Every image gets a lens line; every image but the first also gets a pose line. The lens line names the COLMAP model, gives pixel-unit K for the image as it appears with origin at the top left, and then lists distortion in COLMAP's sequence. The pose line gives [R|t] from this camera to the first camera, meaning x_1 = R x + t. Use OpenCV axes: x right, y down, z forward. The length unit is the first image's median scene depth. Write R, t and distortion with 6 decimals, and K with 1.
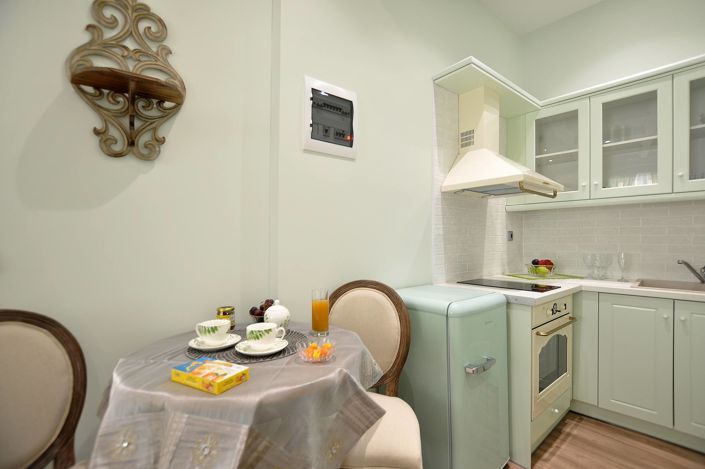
lens RADIAL K [[301.1, 0, 352.5], [0, 301.1, 234.5], [0, 0, 1]] dist [-0.003112, -0.012576]
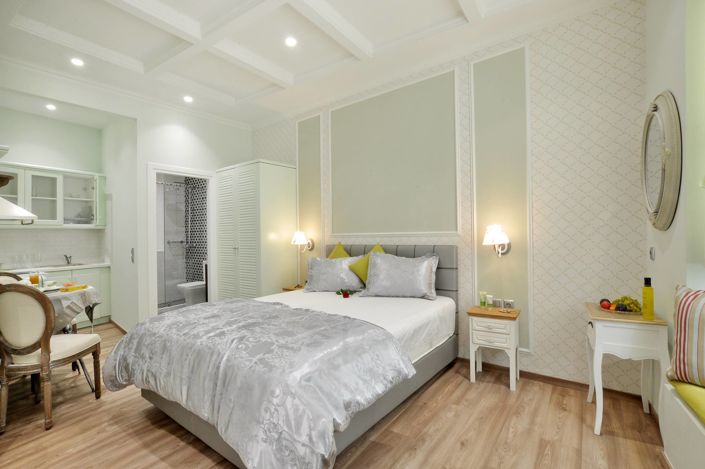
lens RADIAL K [[336.6, 0, 352.5], [0, 336.6, 234.5], [0, 0, 1]] dist [-0.001427, -0.000709]
pose [[-0.289183, 0.004407, 0.957264, -1.995984], [0.009509, 0.999953, -0.001731, -0.053187], [-0.957227, 0.008602, -0.289212, -0.352921]]
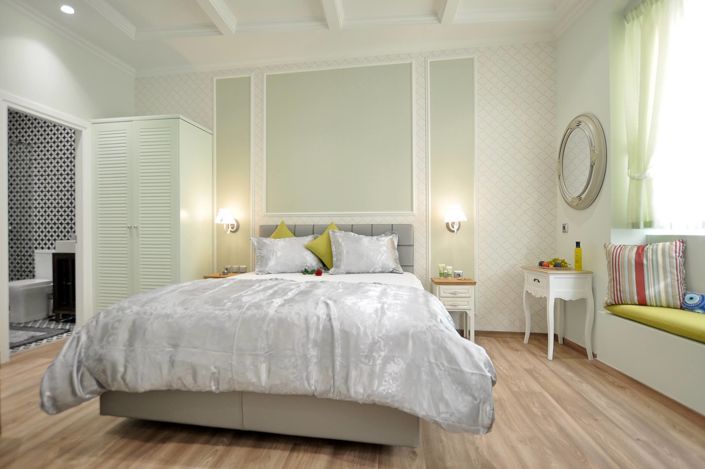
lens RADIAL K [[362.6, 0, 352.5], [0, 362.6, 234.5], [0, 0, 1]] dist [0.001547, -0.000275]
pose [[-0.708453, -0.000488, 0.705757, -1.697755], [-0.008459, 0.999934, -0.007800, 0.072358], [-0.705707, -0.011495, -0.708411, 0.263310]]
